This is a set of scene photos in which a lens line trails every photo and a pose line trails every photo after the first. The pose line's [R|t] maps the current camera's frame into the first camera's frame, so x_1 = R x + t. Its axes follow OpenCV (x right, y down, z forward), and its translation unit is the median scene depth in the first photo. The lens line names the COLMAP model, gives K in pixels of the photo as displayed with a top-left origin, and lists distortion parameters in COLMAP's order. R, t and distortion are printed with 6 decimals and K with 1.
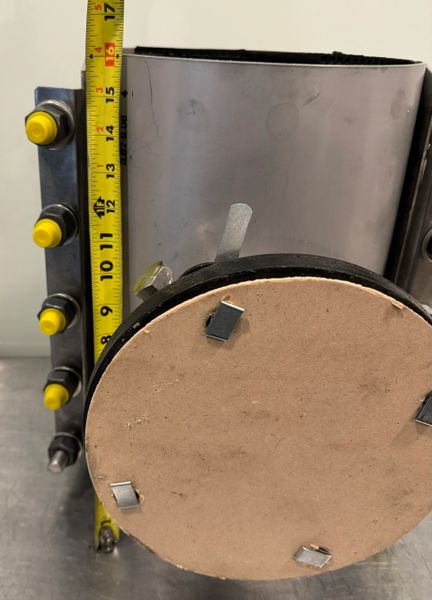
lens RADIAL K [[431.3, 0, 215.7], [0, 431.3, 298.6], [0, 0, 1]] dist [0.041084, -0.018673]
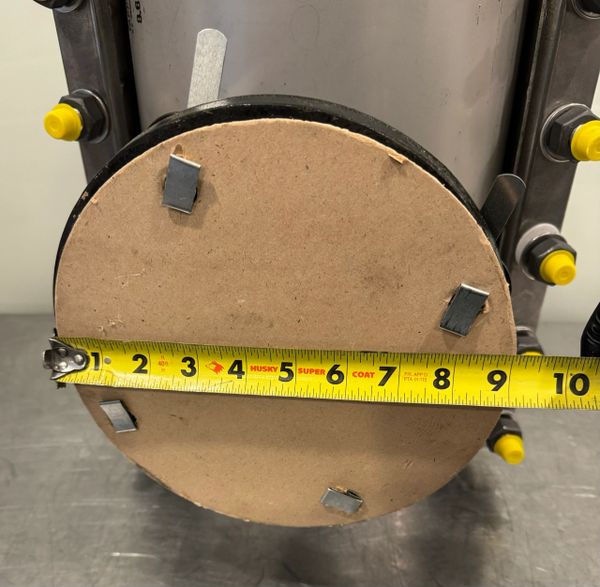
lens RADIAL K [[491.6, 0, 299.8], [0, 491.6, 294.0], [0, 0, 1]] dist [-0.008525, 0.029379]
pose [[0.995816, 0.034936, -0.084440, 0.296121], [-0.026773, 0.995027, 0.095937, 0.149185], [0.087372, -0.093275, 0.991799, 0.127839]]
